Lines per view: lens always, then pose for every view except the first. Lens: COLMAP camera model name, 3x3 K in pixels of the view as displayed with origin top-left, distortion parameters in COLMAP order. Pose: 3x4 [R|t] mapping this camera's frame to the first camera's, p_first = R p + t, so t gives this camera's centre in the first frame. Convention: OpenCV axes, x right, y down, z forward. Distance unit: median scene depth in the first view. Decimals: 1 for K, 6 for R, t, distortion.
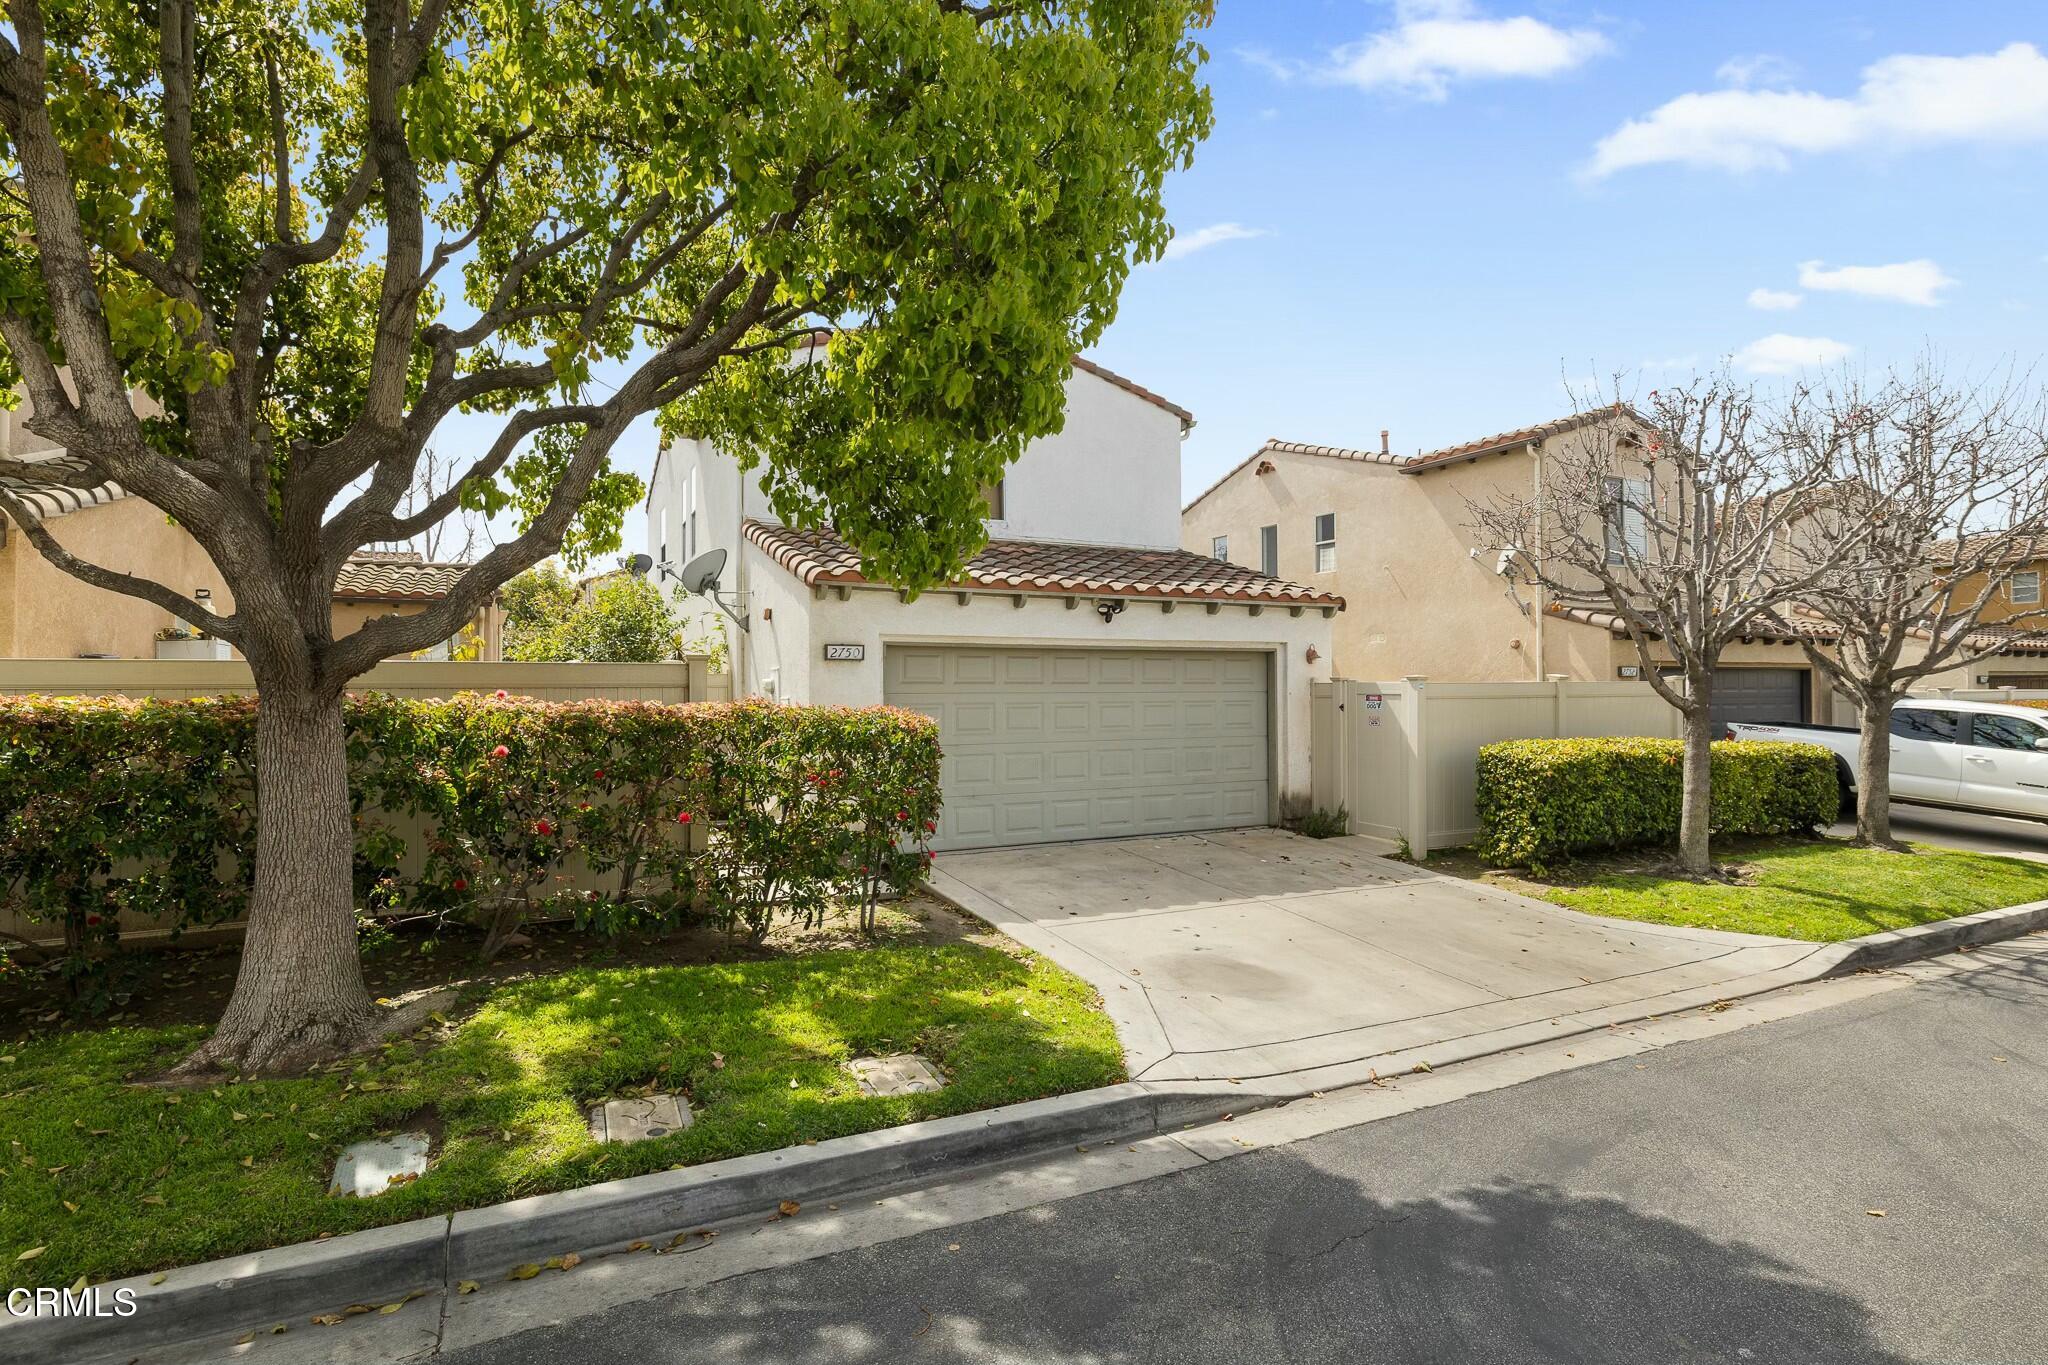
lens RADIAL K [[981.4, 0, 1017.5], [0, 981.4, 672.9], [0, 0, 1]] dist [-0.003349, 0.002273]
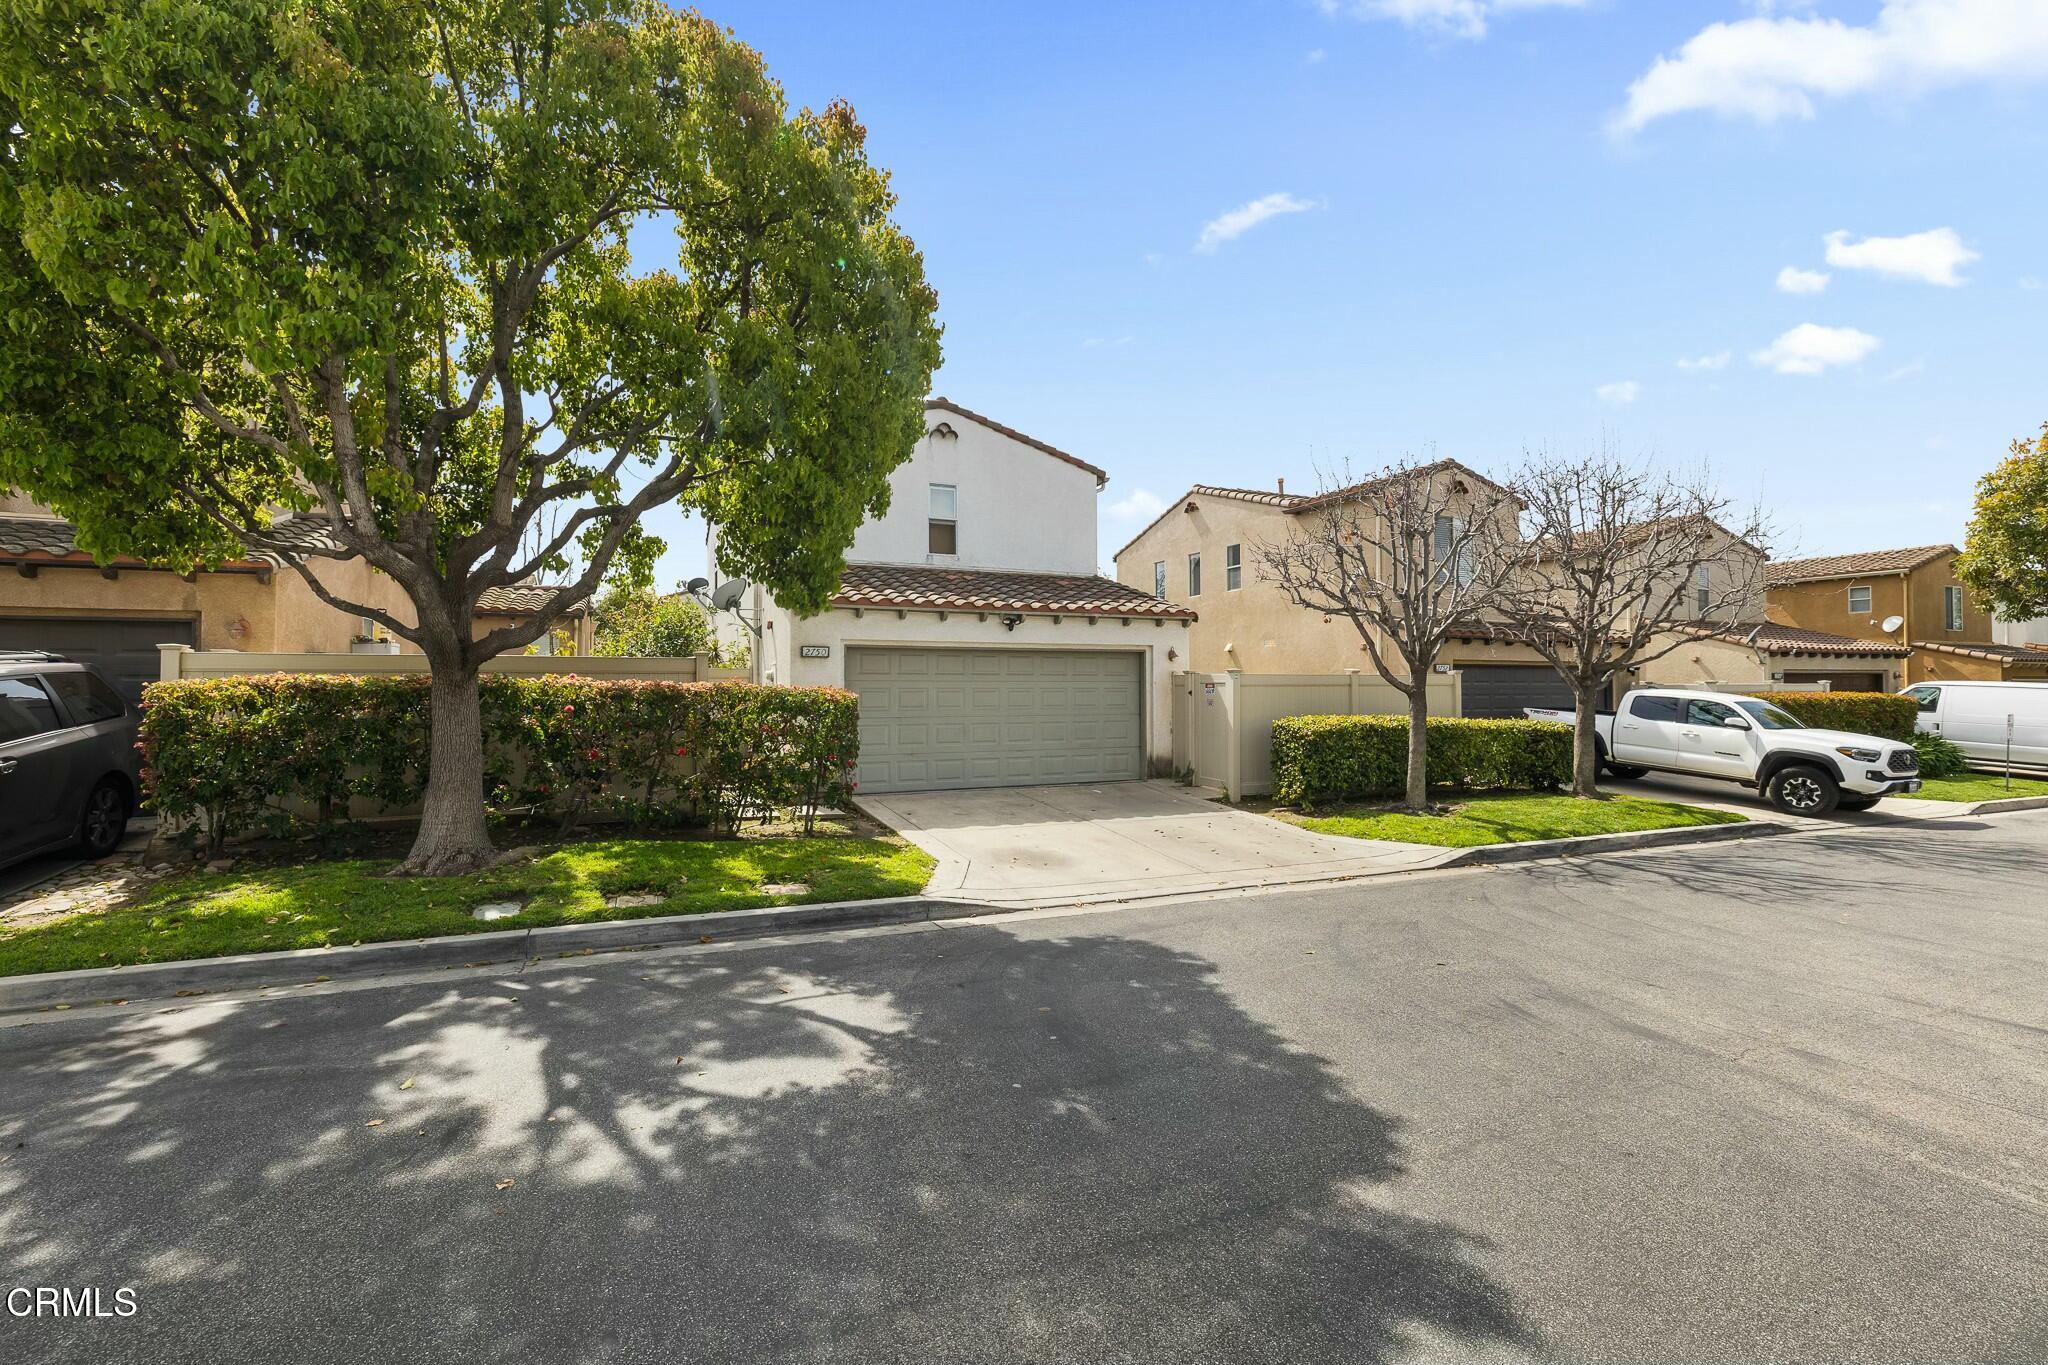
lens RADIAL K [[866.9, 0, 1019.6], [0, 866.9, 664.1], [0, 0, 1]] dist [0.002795, -0.000341]
pose [[0.999275, 0.000213, -0.038076, 0.220620], [-0.000692, 0.999921, -0.012549, 0.016592], [0.038070, 0.012566, 0.999196, -0.334786]]
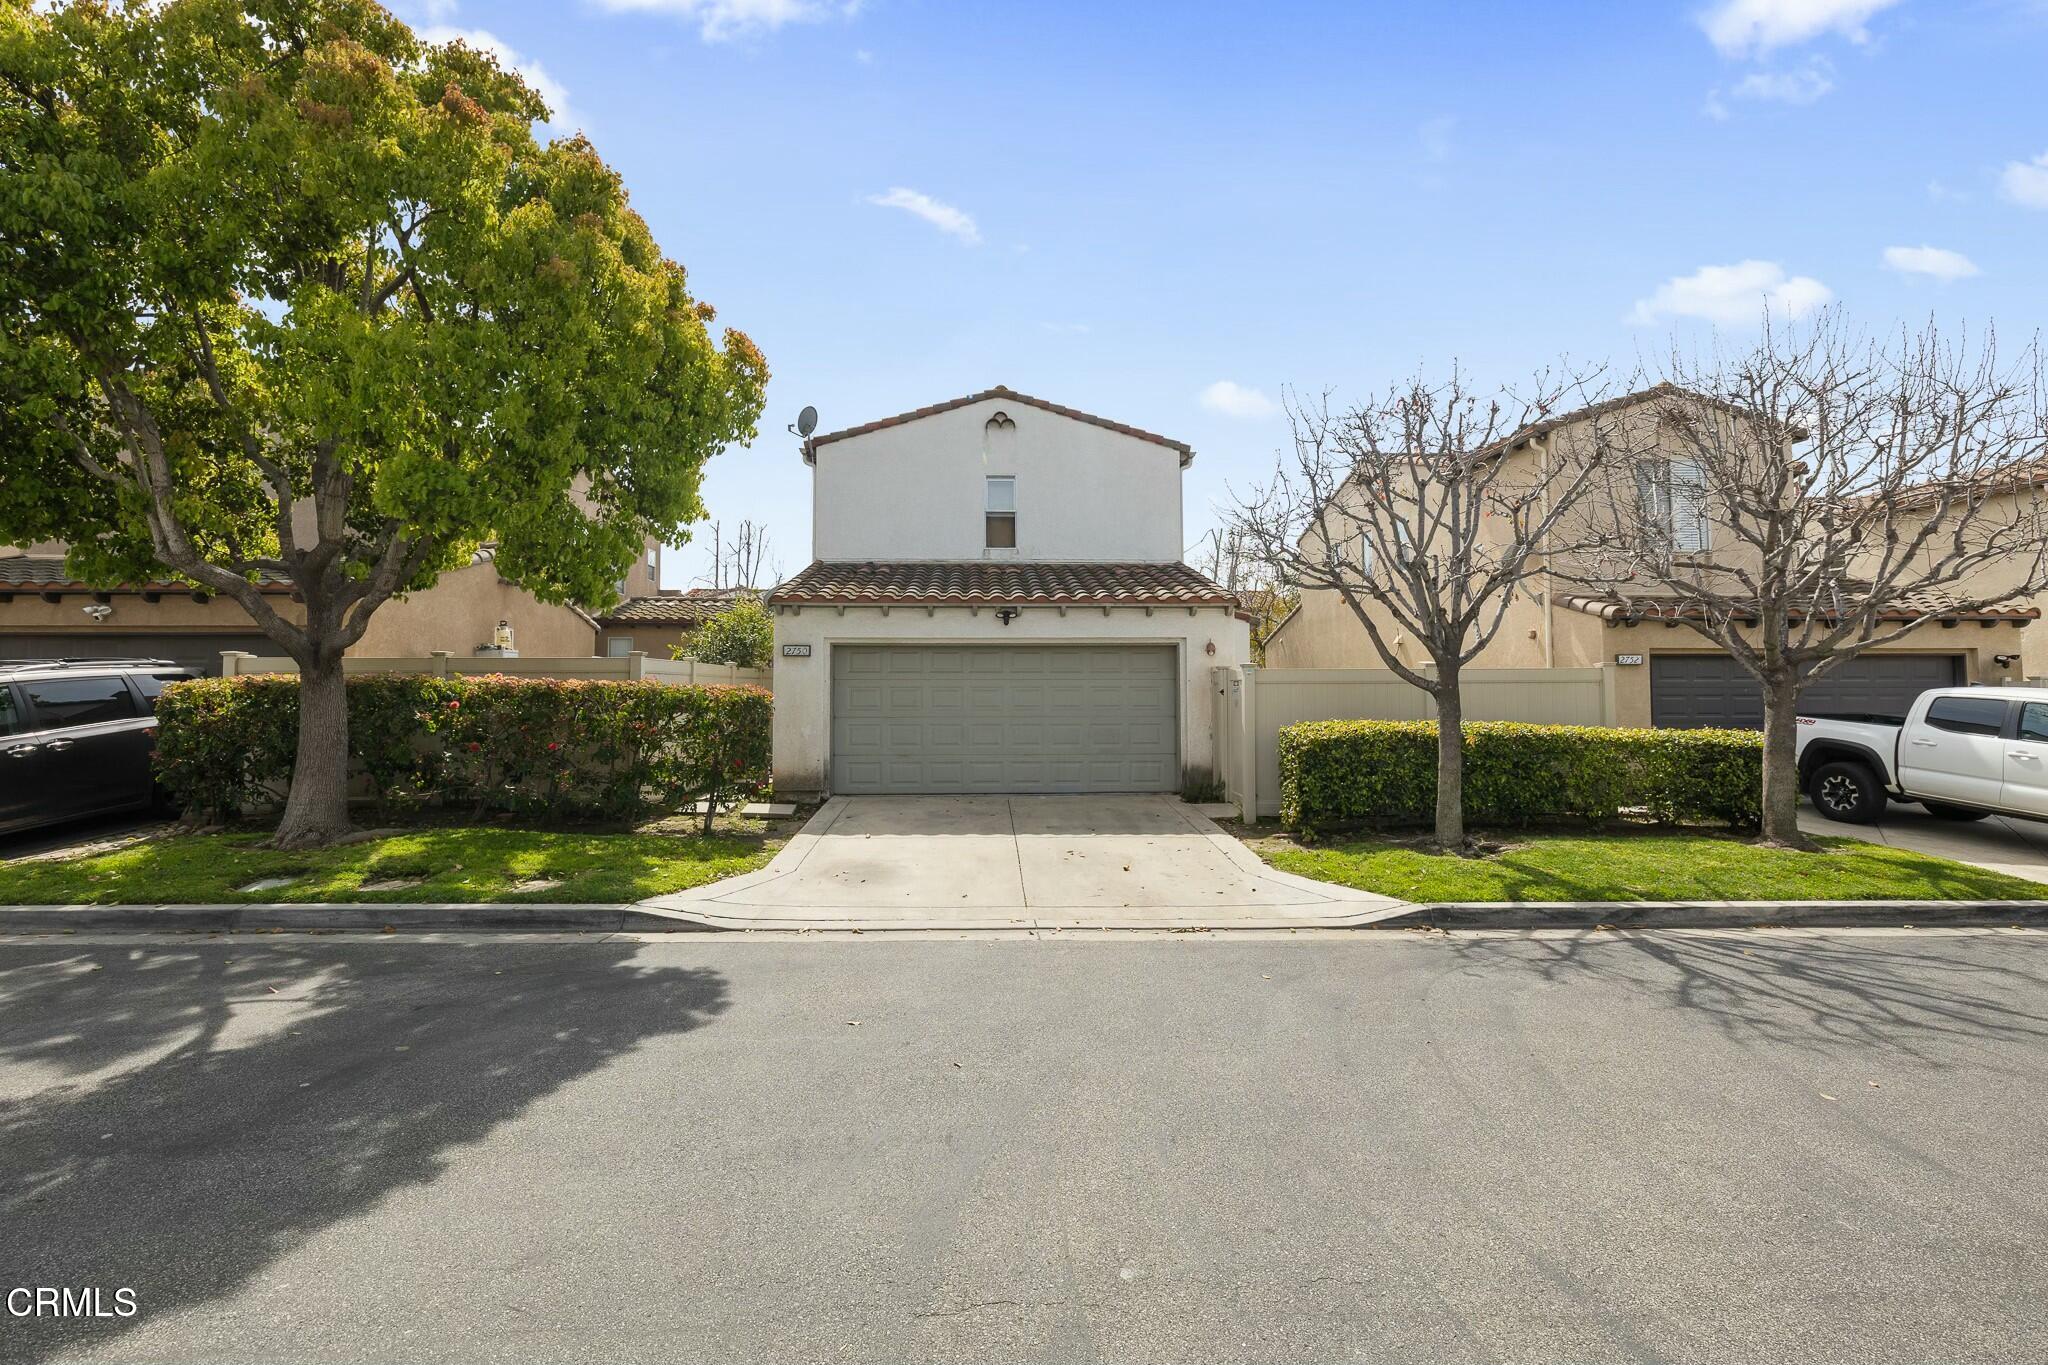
lens RADIAL K [[866.9, 0, 1025.3], [0, 866.9, 635.9], [0, 0, 1]] dist [0.002795, -0.000341]
pose [[0.920428, -0.022745, -0.390250, 0.819491], [0.005331, 0.998943, -0.045650, 0.022999], [0.390876, 0.039937, 0.919576, -0.063728]]
